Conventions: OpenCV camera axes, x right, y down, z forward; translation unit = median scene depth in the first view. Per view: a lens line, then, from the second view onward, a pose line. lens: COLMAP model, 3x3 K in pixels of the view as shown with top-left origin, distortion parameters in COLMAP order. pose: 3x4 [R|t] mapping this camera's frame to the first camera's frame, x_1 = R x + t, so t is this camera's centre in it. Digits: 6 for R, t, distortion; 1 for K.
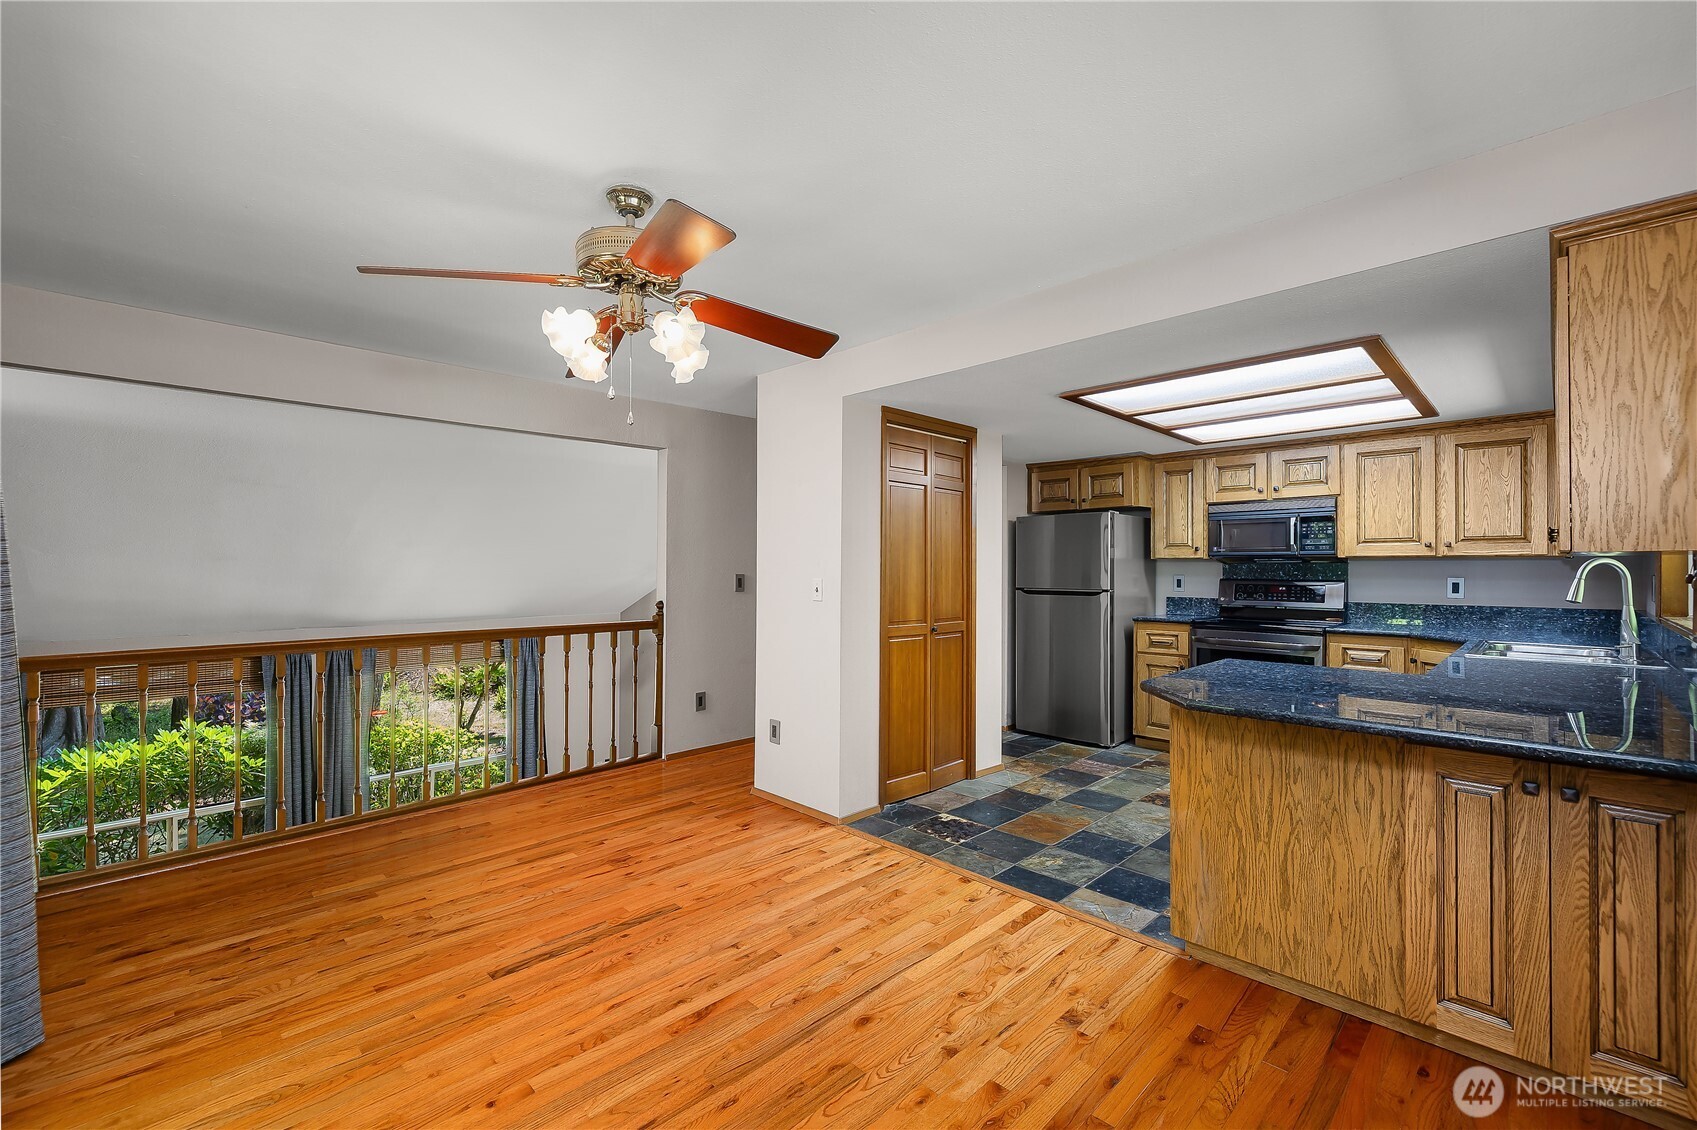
lens RADIAL K [[717.9, 0, 851.0], [0, 717.9, 563.5], [0, 0, 1]] dist [-0.001034, -0.000248]
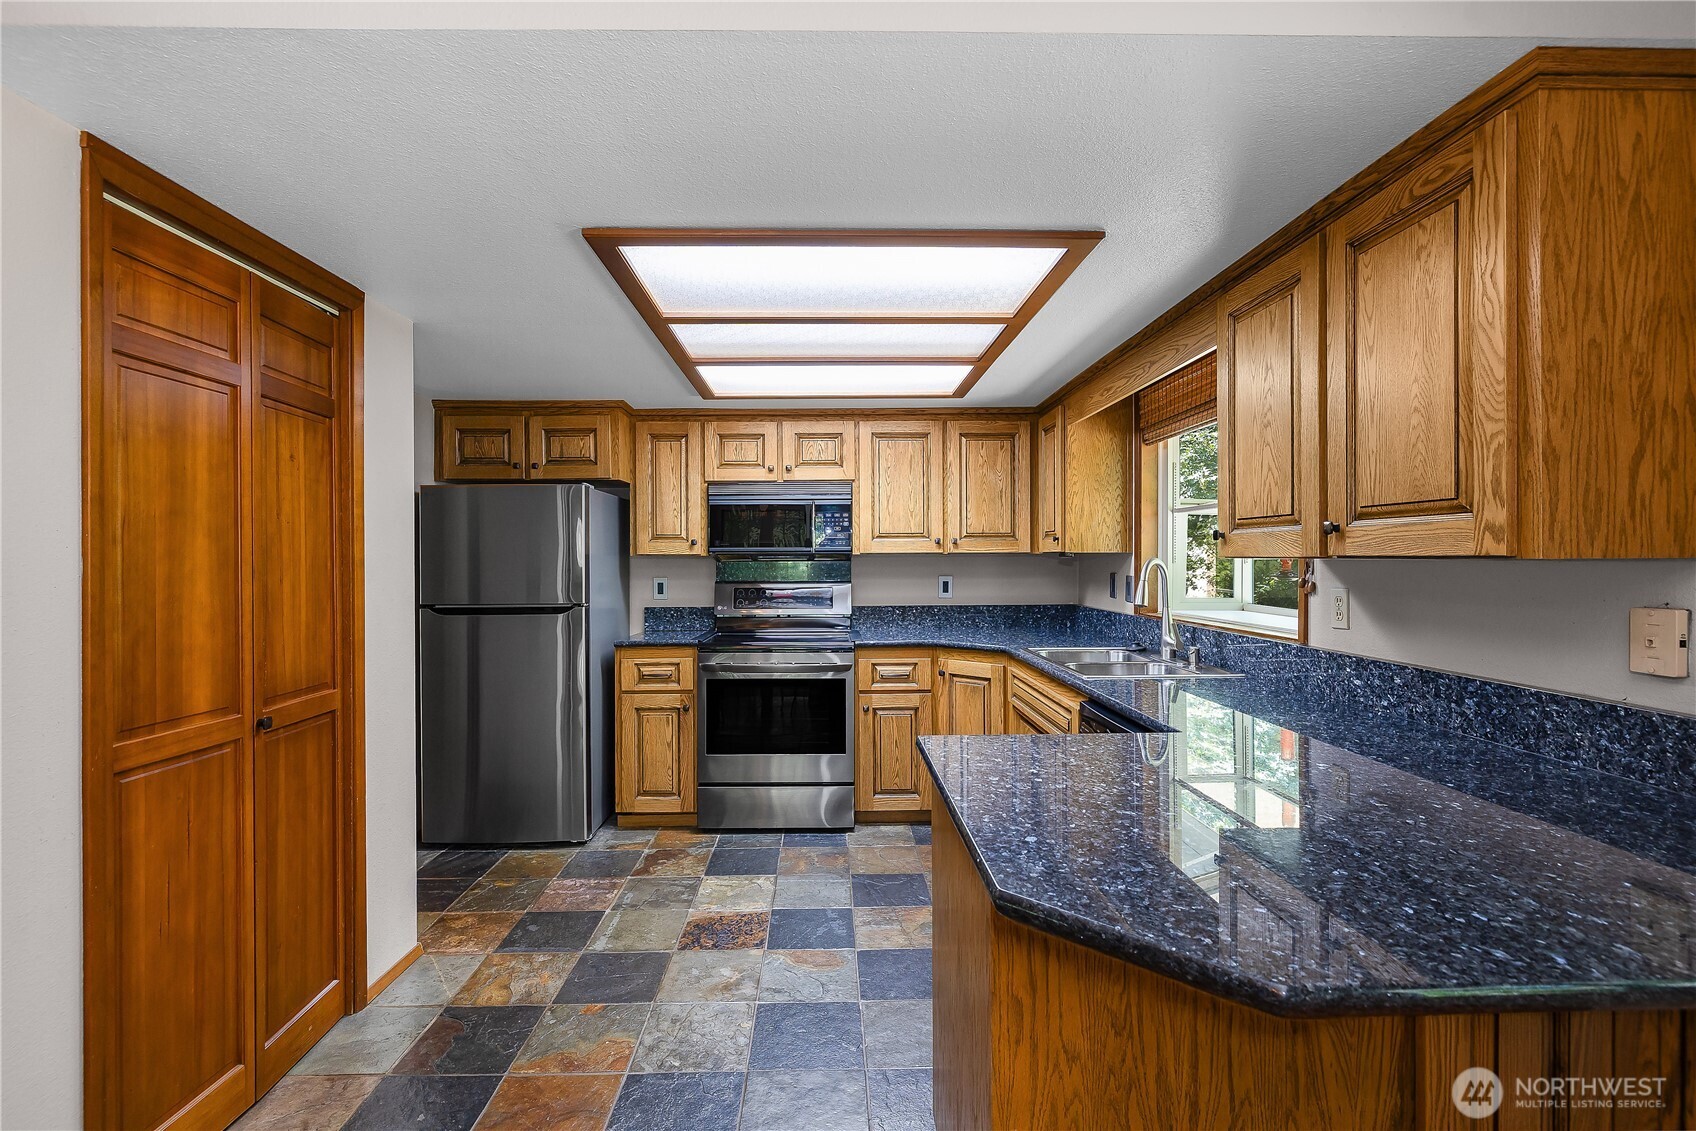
lens RADIAL K [[762.8, 0, 847.3], [0, 762.8, 562.8], [0, 0, 1]] dist [-0.005598, -0.000457]
pose [[0.692762, -0.008093, 0.721121, 0.028616], [0.001128, 0.999948, 0.010138, -0.008366], [-0.721165, -0.006209, 0.692735, 0.405062]]
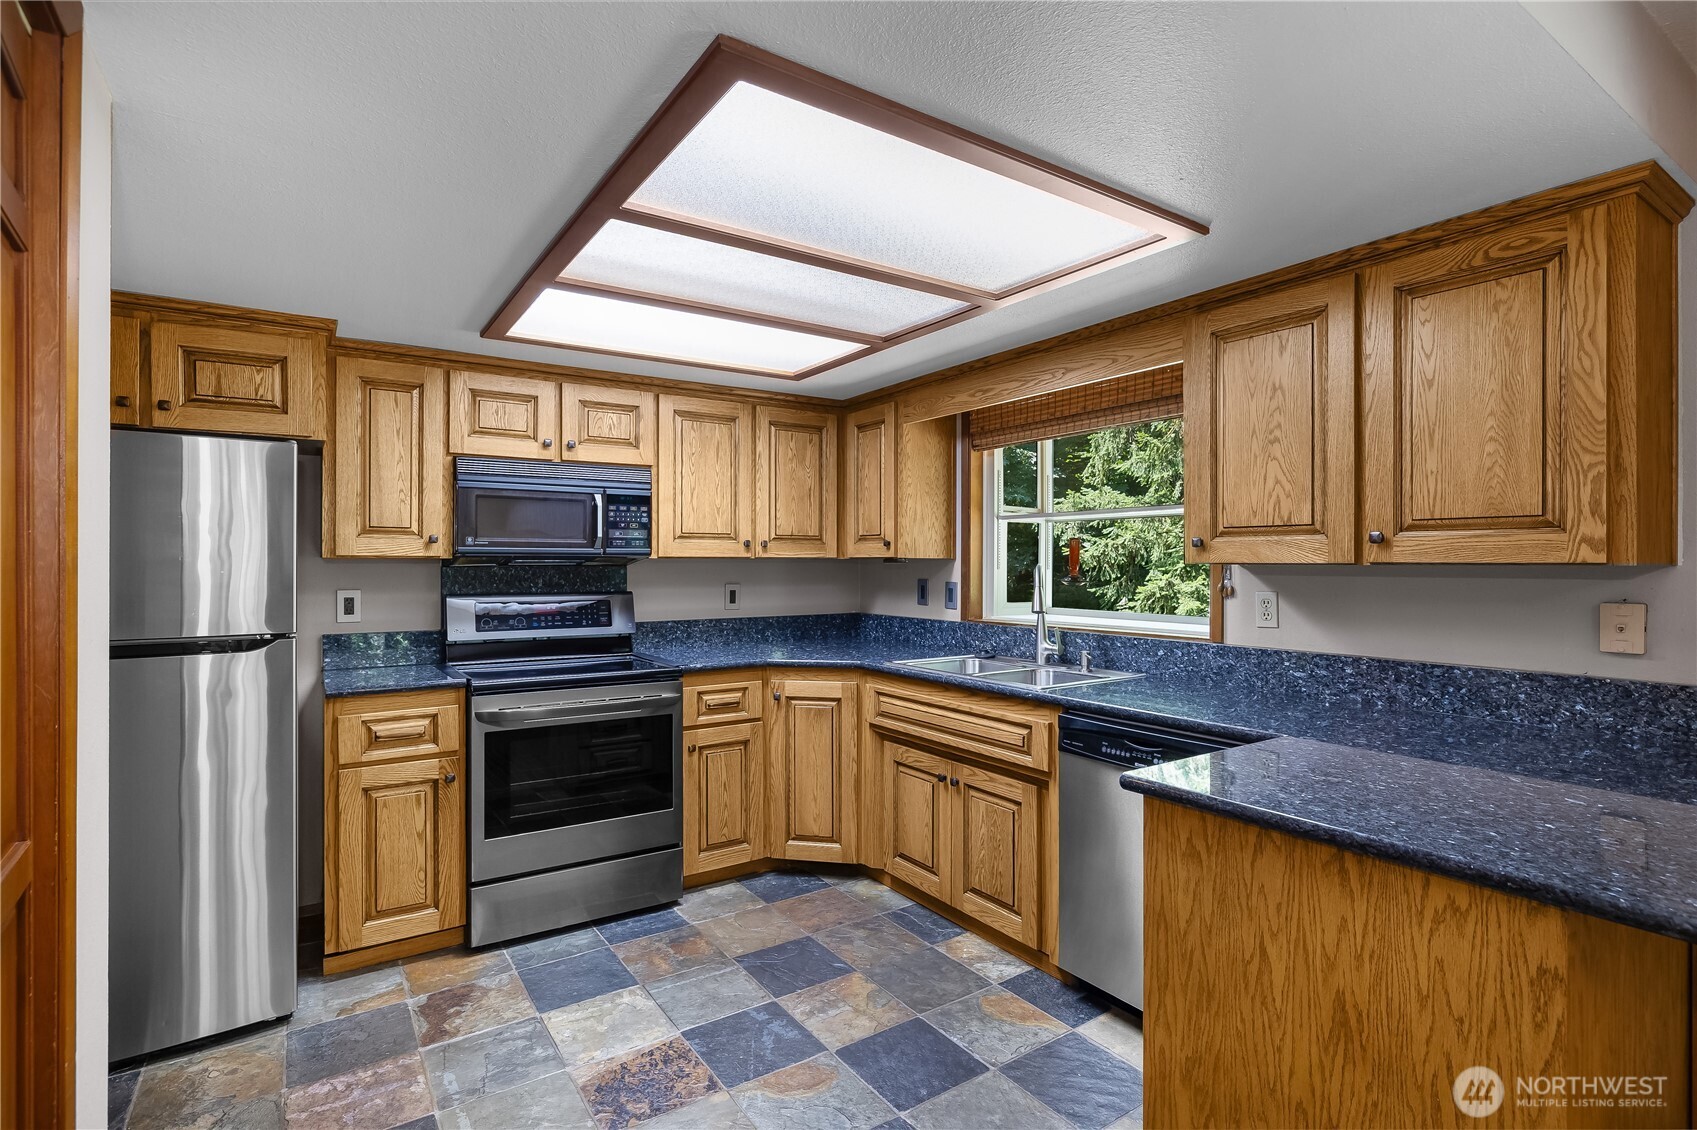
lens RADIAL K [[803.9, 0, 843.5], [0, 803.9, 562.7], [0, 0, 1]] dist [-0.006457, 0.000293]
pose [[0.201772, 0.000200, 0.979433, -0.030618], [-0.005458, 0.999985, 0.000920, -0.006409], [-0.979417, -0.005532, 0.201770, 0.705645]]
